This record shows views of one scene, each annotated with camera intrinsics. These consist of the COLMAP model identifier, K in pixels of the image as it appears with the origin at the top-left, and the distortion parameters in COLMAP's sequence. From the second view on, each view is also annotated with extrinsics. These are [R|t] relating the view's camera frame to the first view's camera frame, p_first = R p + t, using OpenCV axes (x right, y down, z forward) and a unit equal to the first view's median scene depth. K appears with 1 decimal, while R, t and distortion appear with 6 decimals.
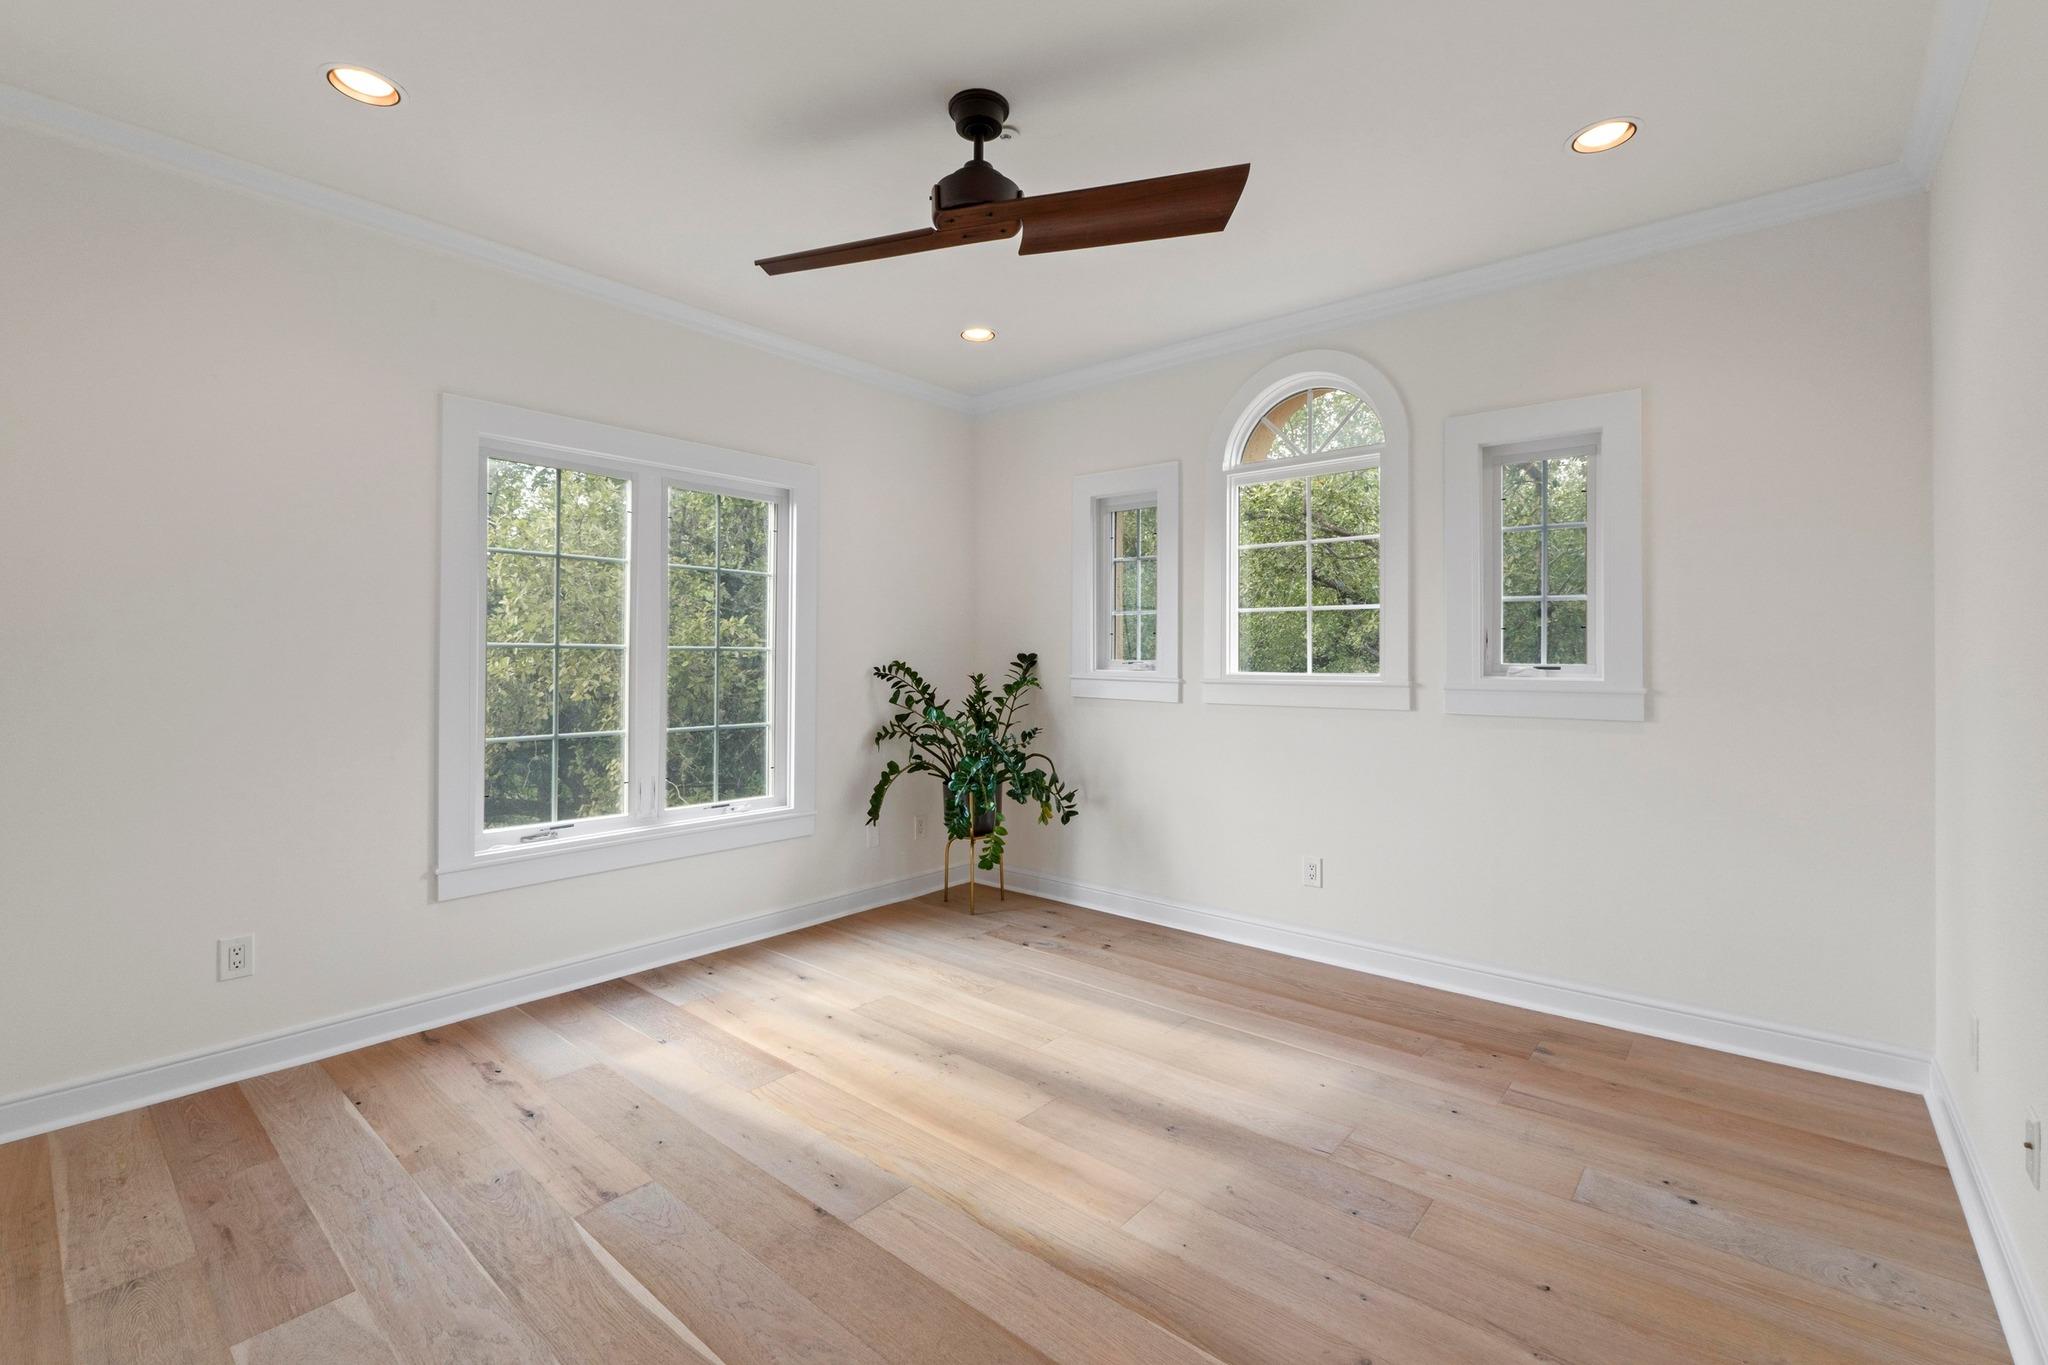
lens RADIAL K [[882.8, 0, 1019.7], [0, 882.8, 642.9], [0, 0, 1]] dist [0.001766, 0.000407]
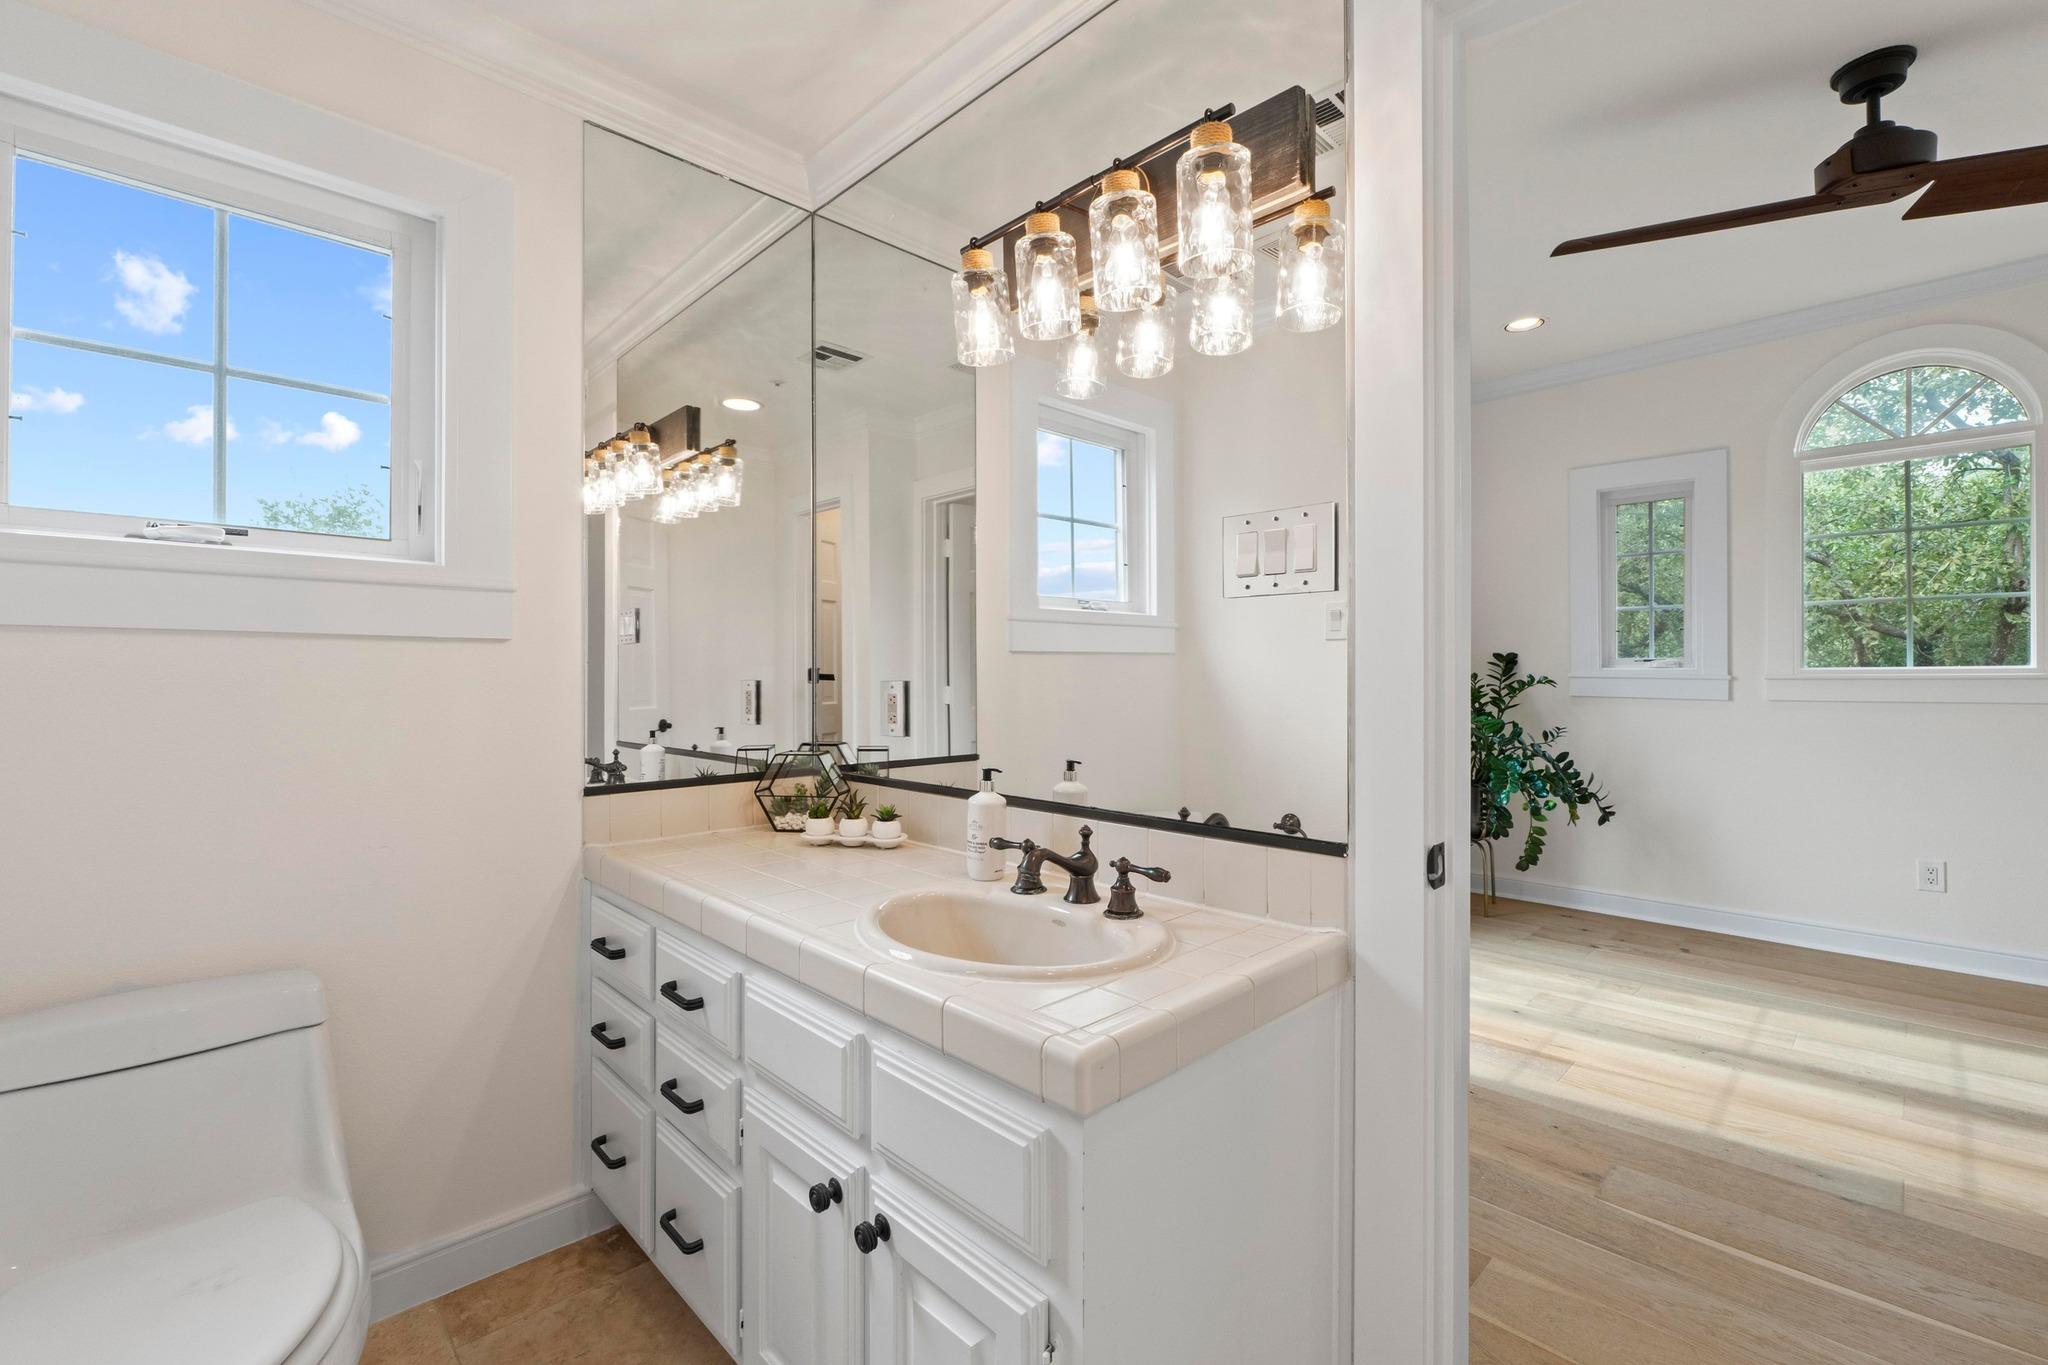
lens RADIAL K [[875.0, 0, 1017.0], [0, 875.0, 670.5], [0, 0, 1]] dist [-0.003582, -0.000617]
pose [[0.995455, -0.007304, -0.094949, -0.600591], [0.008660, 0.999866, 0.013870, 0.018247], [0.094835, -0.014629, 0.995385, -0.023073]]
